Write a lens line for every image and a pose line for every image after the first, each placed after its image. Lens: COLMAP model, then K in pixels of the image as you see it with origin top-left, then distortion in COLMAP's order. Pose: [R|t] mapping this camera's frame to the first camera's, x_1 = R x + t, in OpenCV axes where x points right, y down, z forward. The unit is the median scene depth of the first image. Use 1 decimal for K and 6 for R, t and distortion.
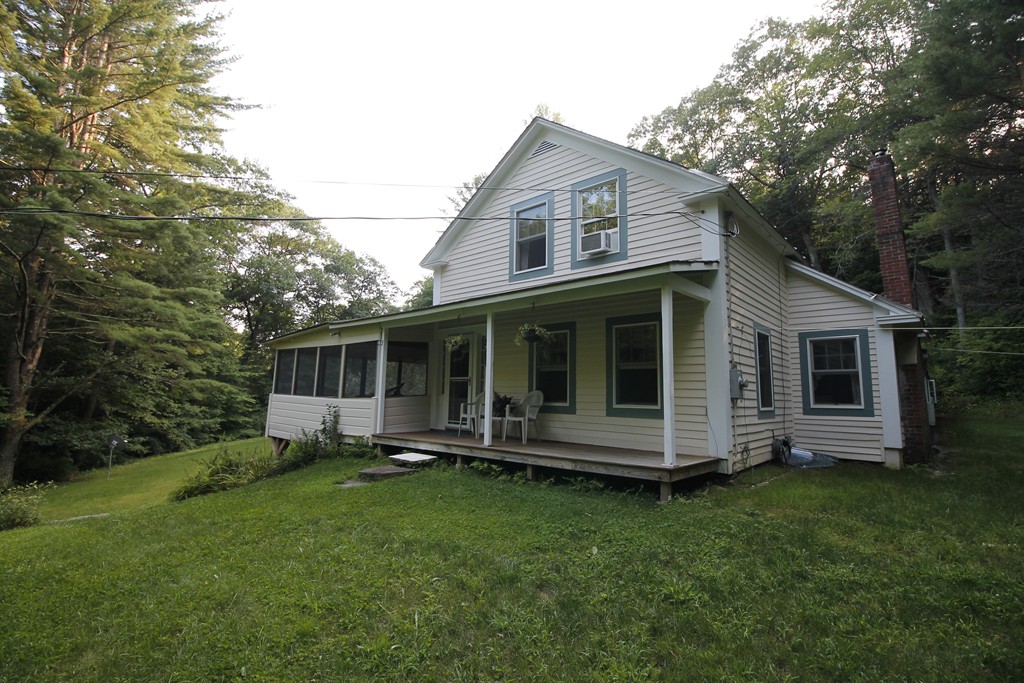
lens RADIAL K [[489.6, 0, 512.0], [0, 489.6, 341.5], [0, 0, 1]] dist [-0.000980, -0.000286]
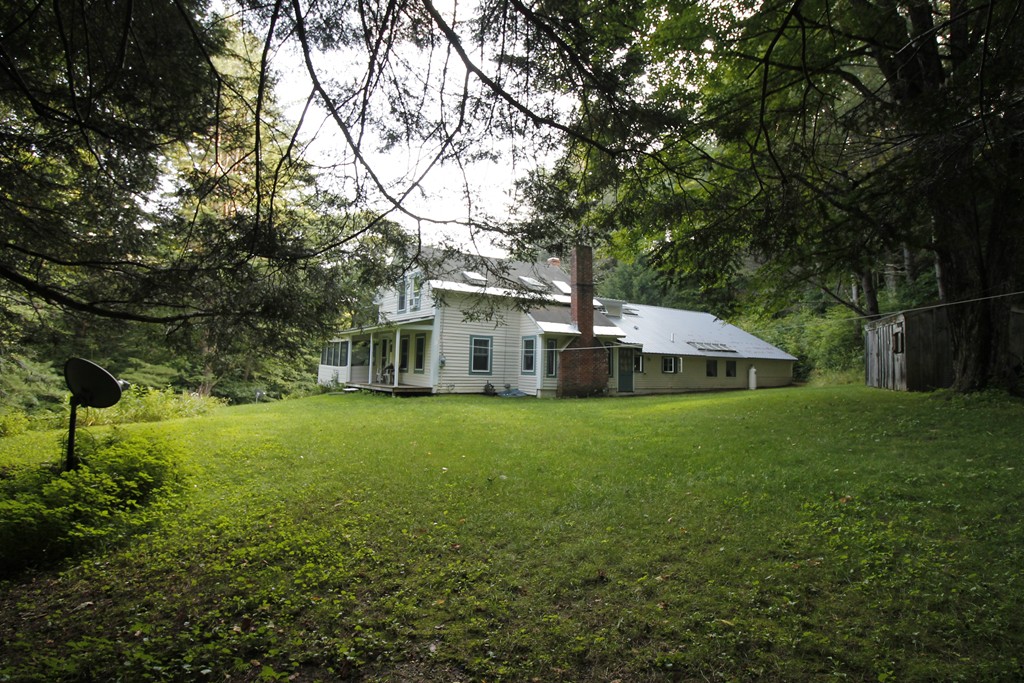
lens RADIAL K [[489.6, 0, 512.0], [0, 489.6, 341.5], [0, 0, 1]] dist [-0.000980, -0.000286]
pose [[0.976670, -0.009272, -0.214545, 0.747390], [0.021445, 0.998284, 0.054483, -0.084266], [0.213672, -0.057813, 0.975193, -0.823586]]
